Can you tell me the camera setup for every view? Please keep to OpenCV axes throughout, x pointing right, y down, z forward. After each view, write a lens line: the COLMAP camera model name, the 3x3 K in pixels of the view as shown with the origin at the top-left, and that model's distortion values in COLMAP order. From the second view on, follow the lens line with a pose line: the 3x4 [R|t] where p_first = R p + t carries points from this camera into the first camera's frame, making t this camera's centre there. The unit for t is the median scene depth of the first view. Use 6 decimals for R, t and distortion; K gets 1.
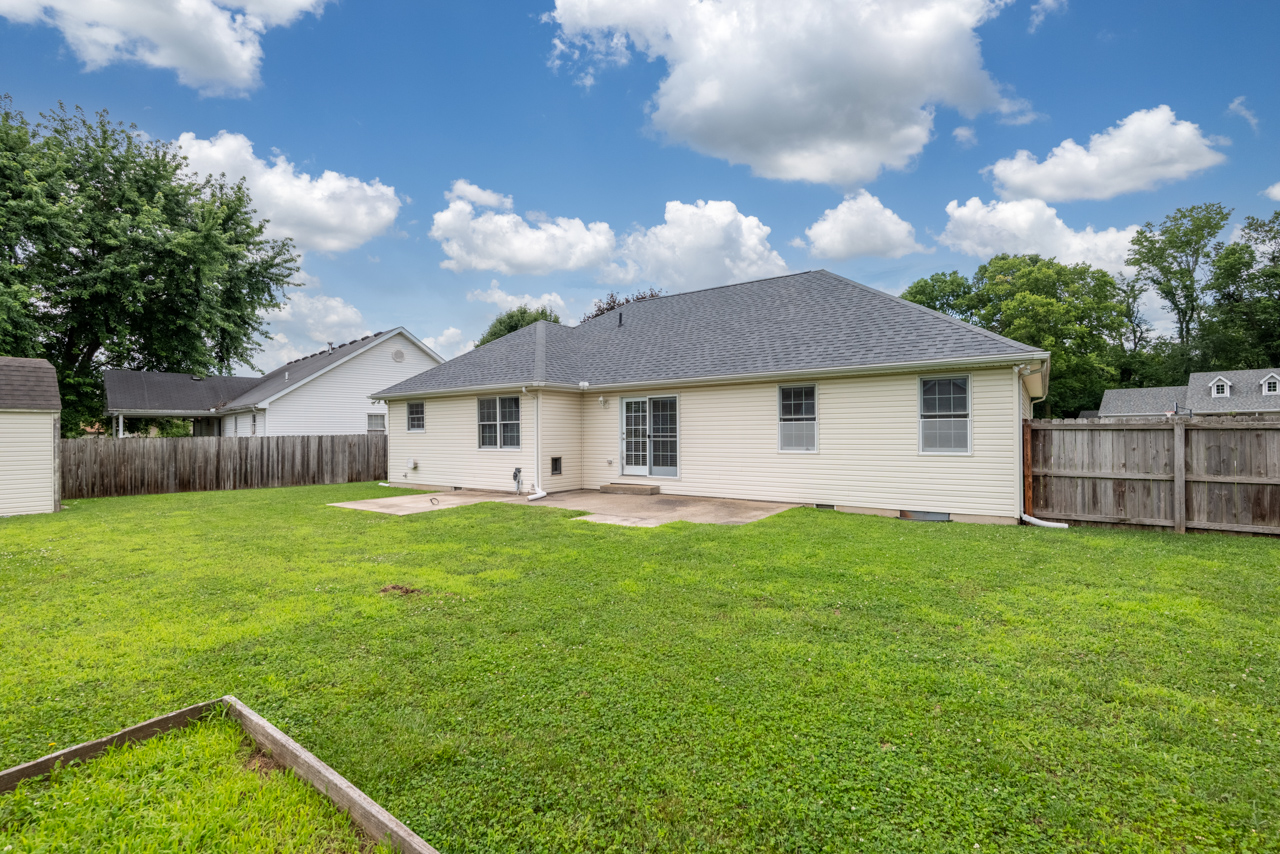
lens RADIAL K [[513.6, 0, 640.0], [0, 513.6, 427.0], [0, 0, 1]] dist [0.000408, 0.000071]
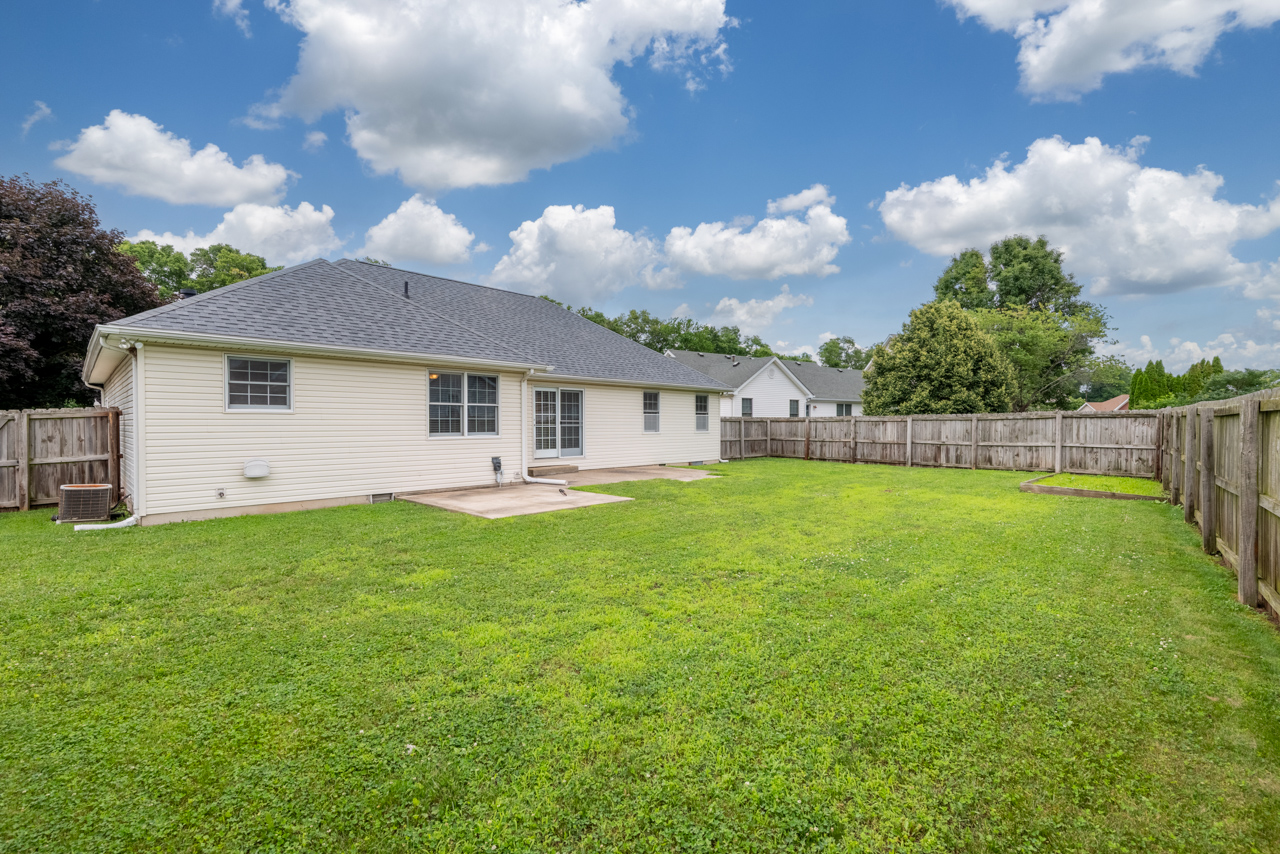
lens RADIAL K [[559.1, 0, 640.0], [0, 559.1, 427.0], [0, 0, 1]] dist [-0.000734, -0.000239]
pose [[0.170094, -0.002023, 0.985426, -1.101297], [-0.022383, 0.999732, 0.005916, 0.015464], [-0.985174, -0.023063, 0.170003, 0.576628]]
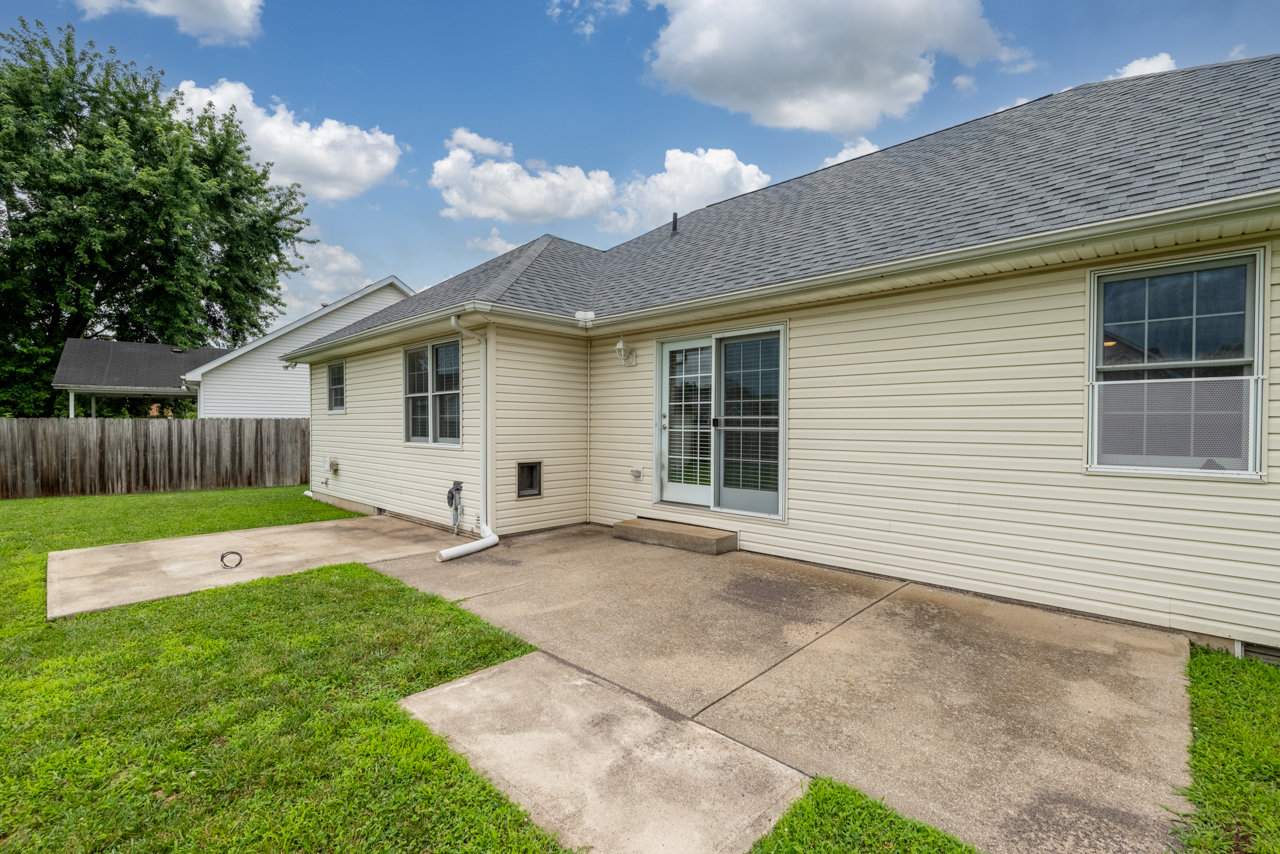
lens RADIAL K [[553.3, 0, 640.0], [0, 553.3, 427.0], [0, 0, 1]] dist [0.001599, 0.000333]
pose [[0.988905, 0.011552, -0.148101, 0.022409], [-0.008724, 0.999767, 0.019730, 0.012457], [0.148294, -0.018219, 0.988775, 0.468160]]
